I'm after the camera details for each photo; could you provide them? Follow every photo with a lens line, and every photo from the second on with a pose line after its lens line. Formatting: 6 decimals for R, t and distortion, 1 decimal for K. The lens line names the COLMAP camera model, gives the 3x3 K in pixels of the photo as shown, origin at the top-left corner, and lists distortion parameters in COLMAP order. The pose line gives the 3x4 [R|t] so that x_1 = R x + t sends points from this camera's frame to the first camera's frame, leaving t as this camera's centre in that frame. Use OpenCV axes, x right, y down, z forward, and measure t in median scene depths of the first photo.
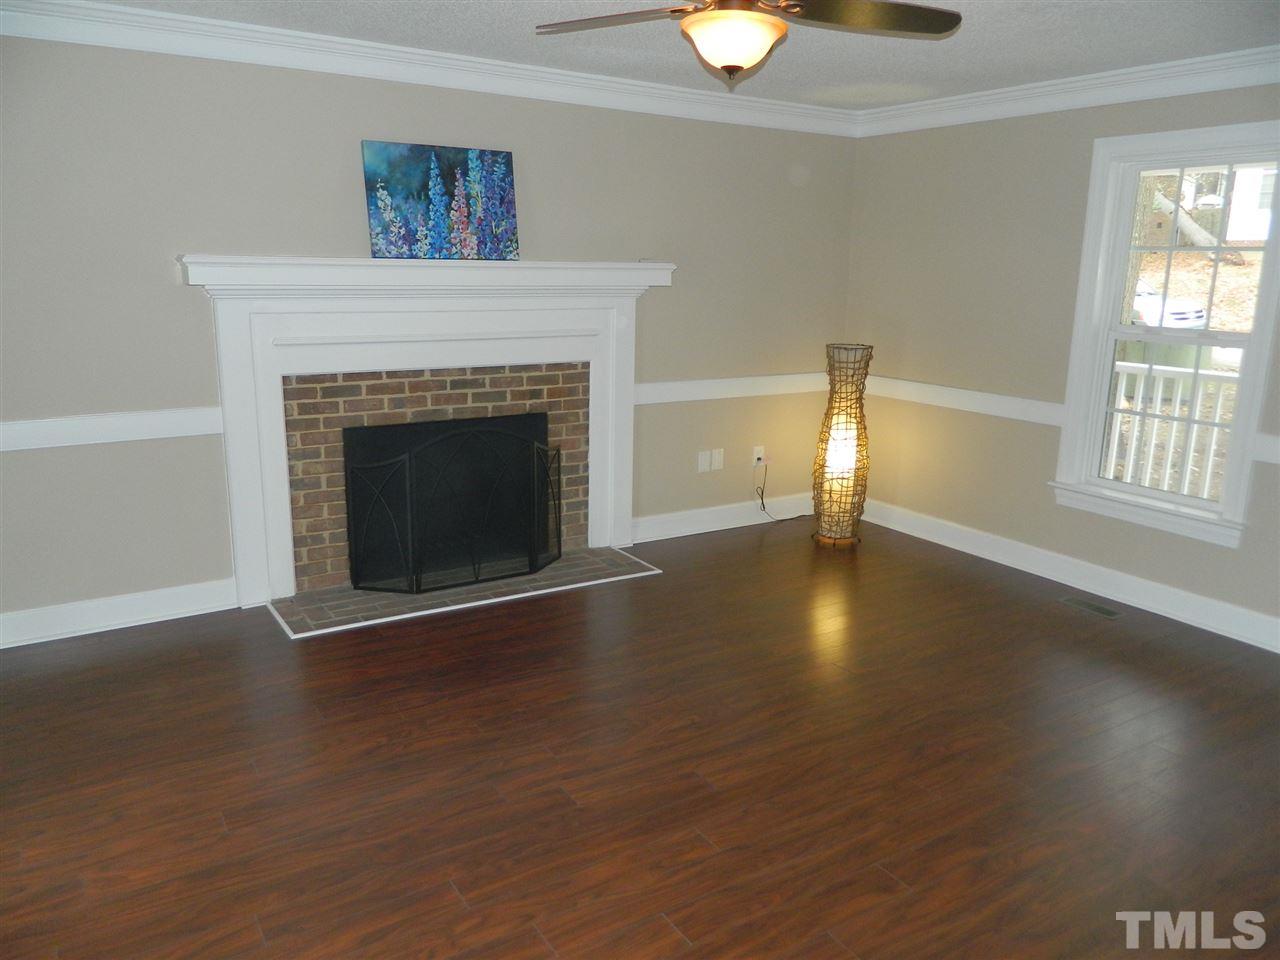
lens RADIAL K [[949.2, 0, 640.0], [0, 949.2, 480.0], [0, 0, 1]] dist [0.009458, -0.001665]
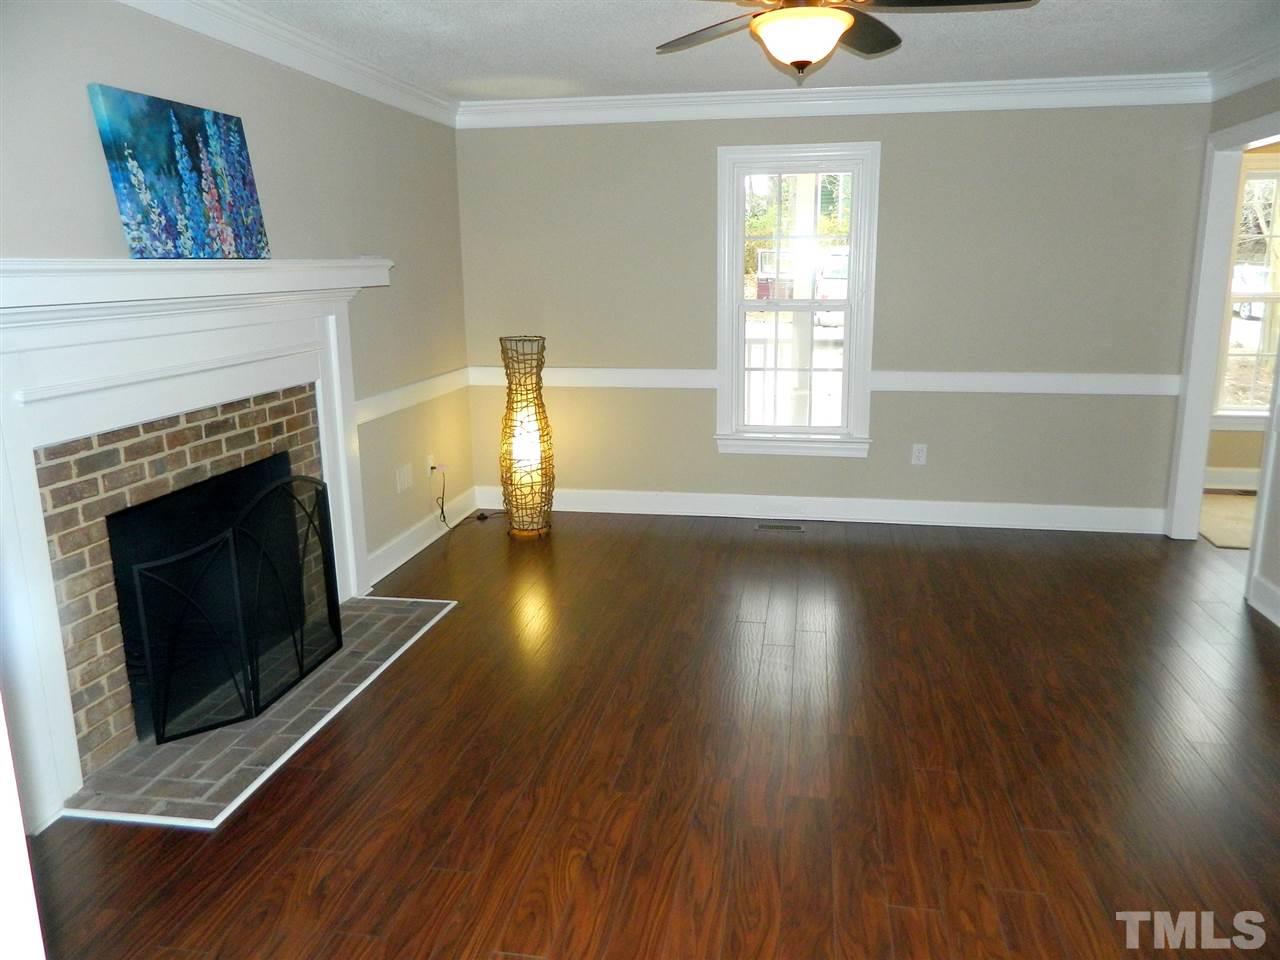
lens RADIAL K [[949.2, 0, 640.0], [0, 949.2, 480.0], [0, 0, 1]] dist [0.009458, -0.001665]
pose [[0.678601, -0.189180, 0.709726, -0.521187], [0.187863, 0.978826, 0.081285, -0.062553], [-0.710076, 0.078171, 0.699772, 0.262708]]
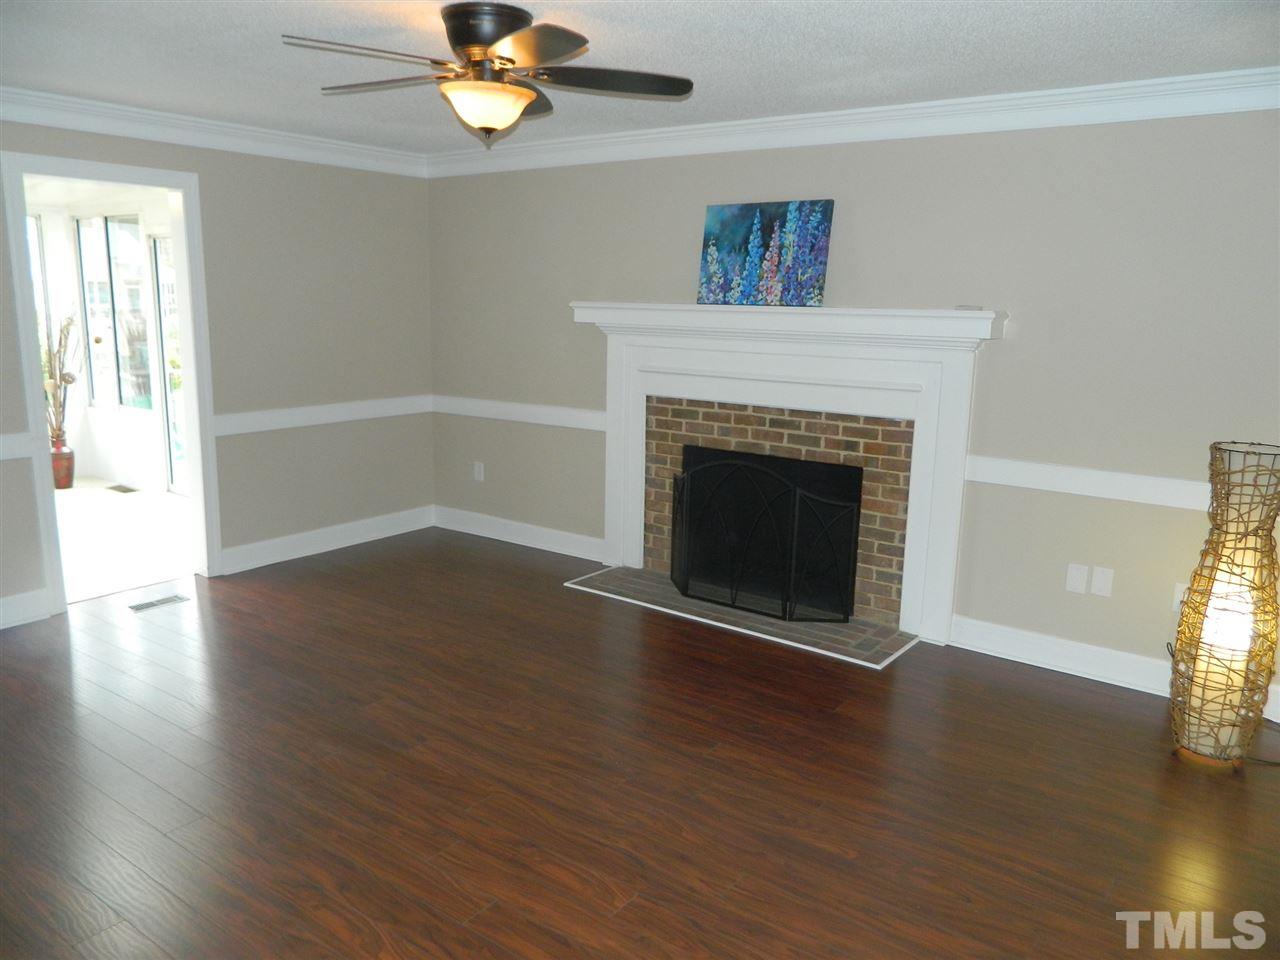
lens RADIAL K [[949.2, 0, 640.0], [0, 949.2, 480.0], [0, 0, 1]] dist [0.009458, -0.001665]
pose [[0.355620, 0.166338, -0.919710, 0.769319], [-0.223346, 0.970650, 0.089191, -0.104597], [0.907552, 0.173695, 0.382333, 0.493627]]
